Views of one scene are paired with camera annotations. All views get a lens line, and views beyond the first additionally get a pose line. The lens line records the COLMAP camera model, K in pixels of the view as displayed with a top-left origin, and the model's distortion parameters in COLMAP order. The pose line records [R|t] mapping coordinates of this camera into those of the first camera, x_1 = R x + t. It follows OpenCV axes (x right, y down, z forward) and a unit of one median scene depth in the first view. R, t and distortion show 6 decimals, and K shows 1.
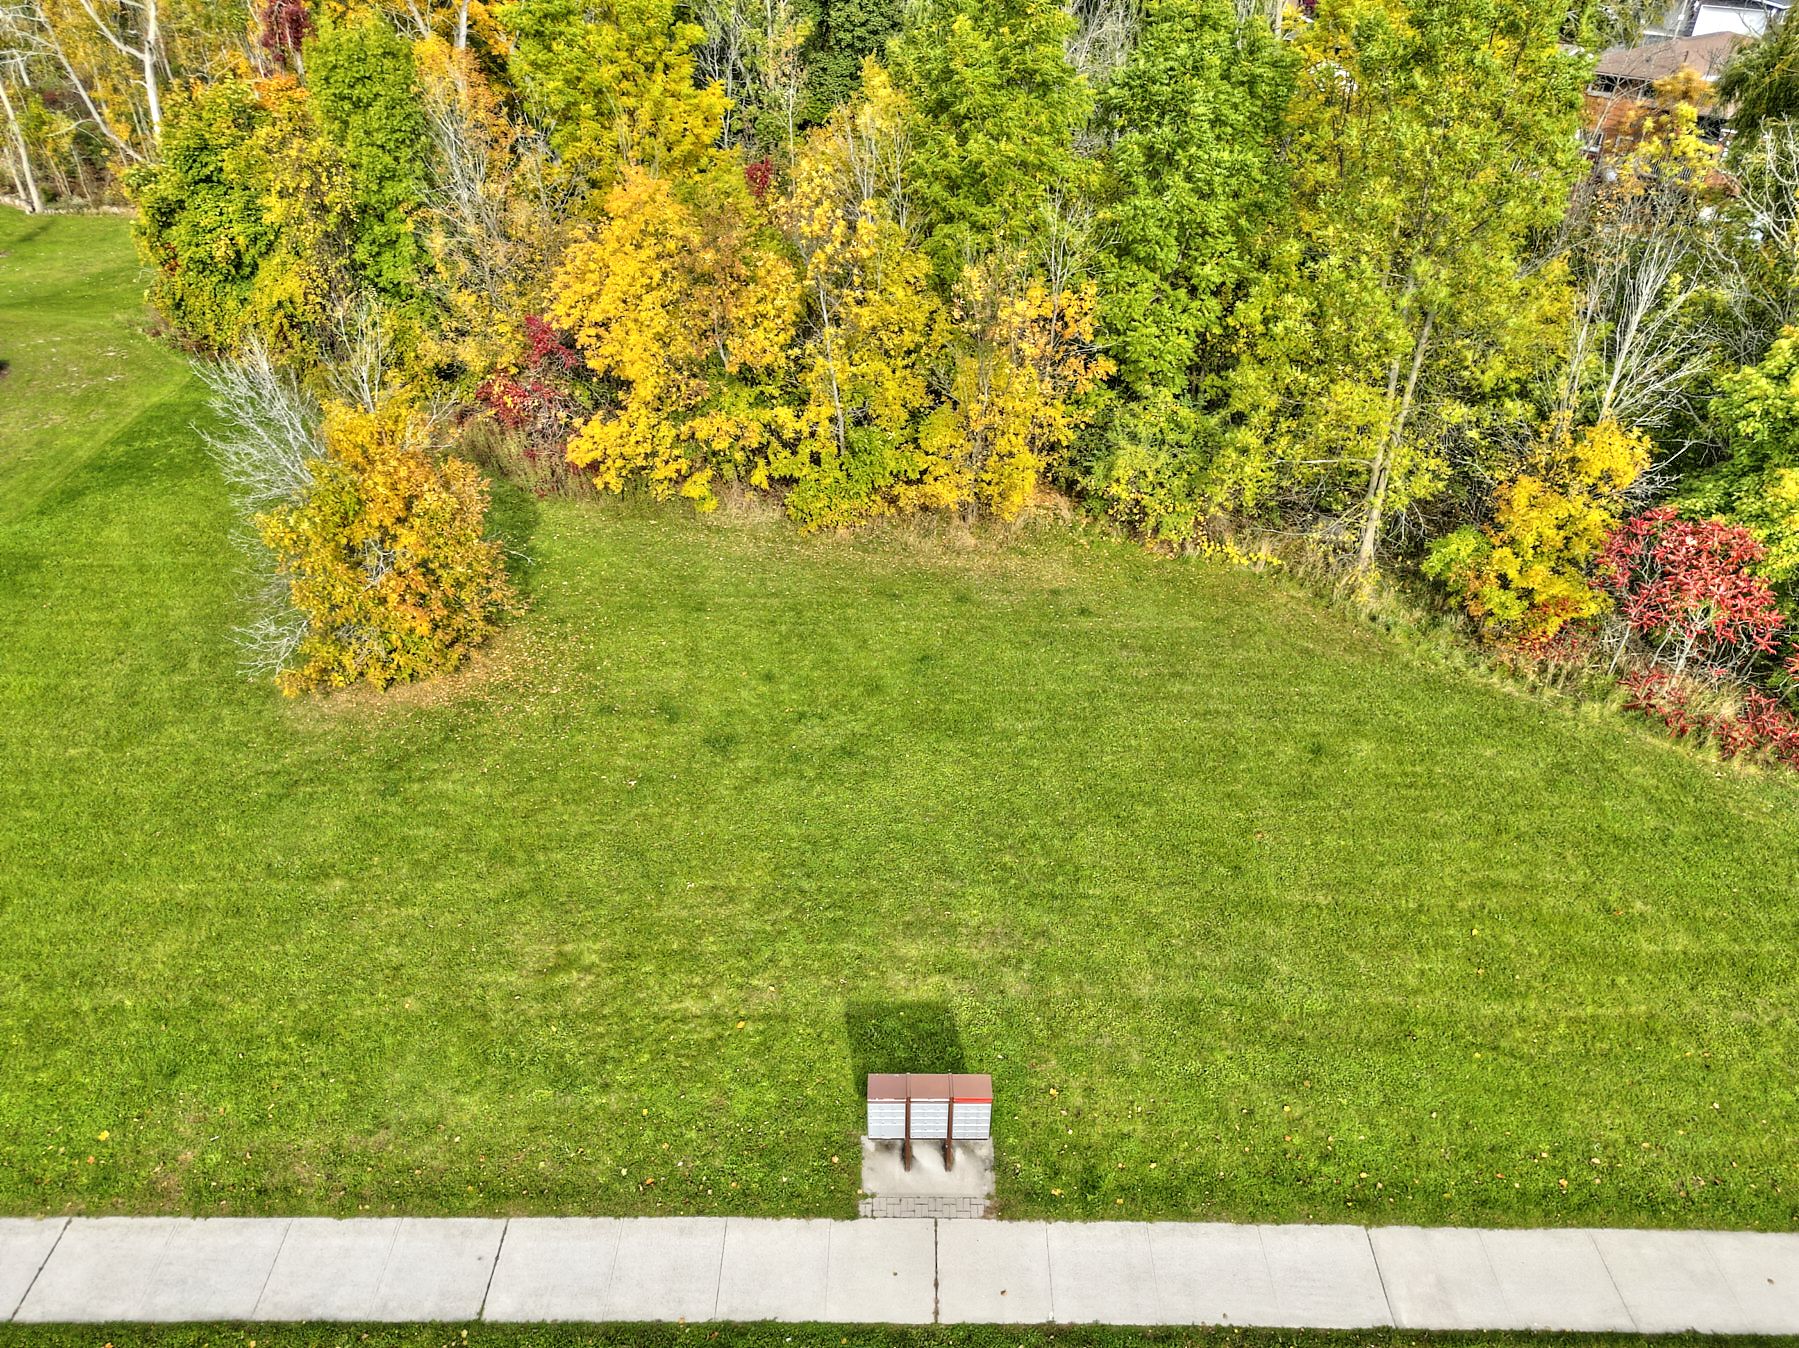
lens RADIAL K [[1276.5, 0, 897.5], [0, 1276.5, 660.4], [0, 0, 1]] dist [0.093141, -0.092940]
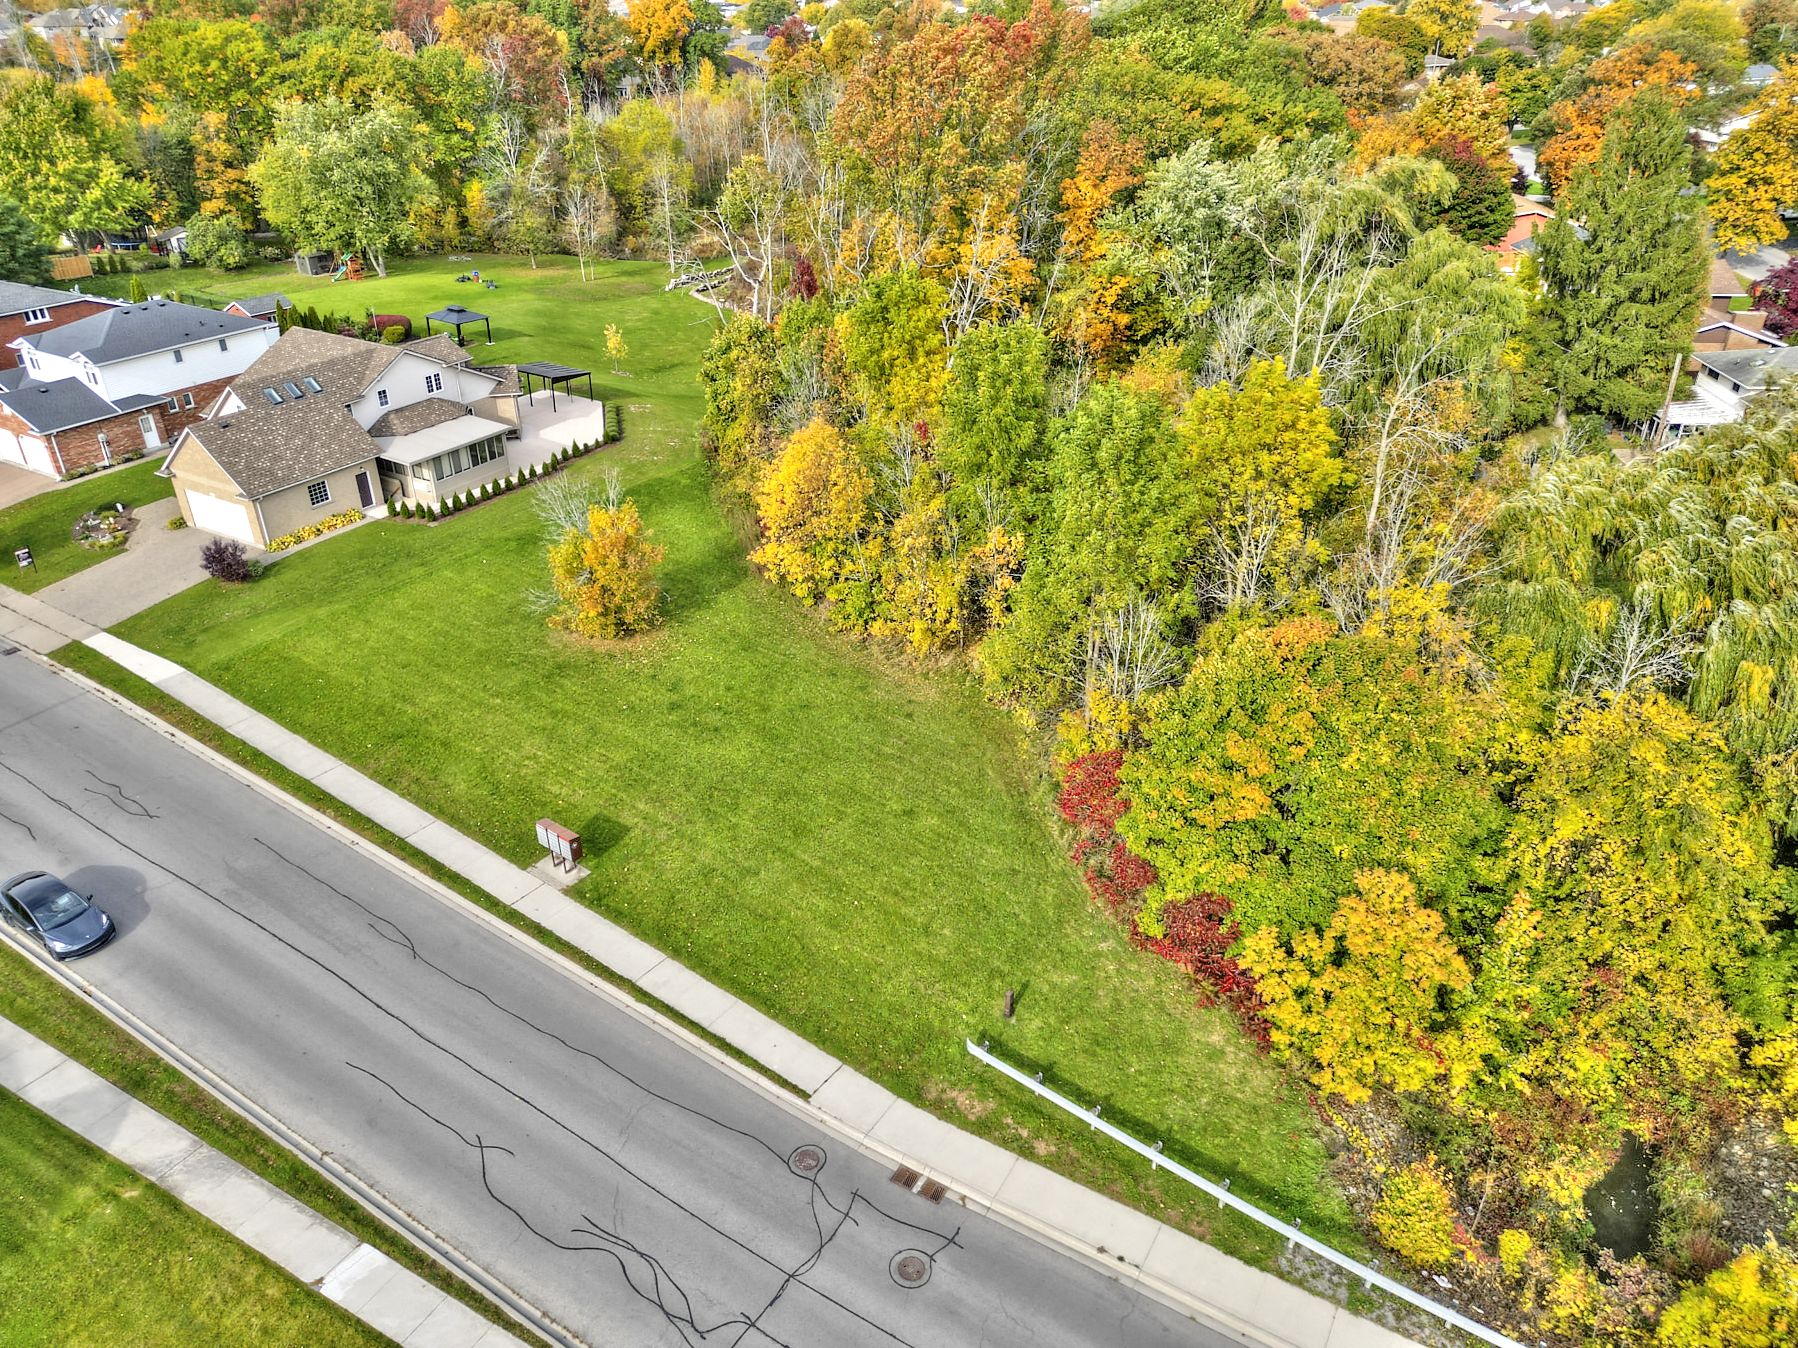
lens RADIAL K [[1273.1, 0, 899.0], [0, 1273.1, 674.0], [0, 0, 1]] dist [0.089662, -0.081564]
pose [[0.795857, 0.298720, -0.526667, 1.332959], [-0.331171, 0.942944, 0.034389, -0.189049], [0.506890, 0.147048, 0.849376, -0.601746]]
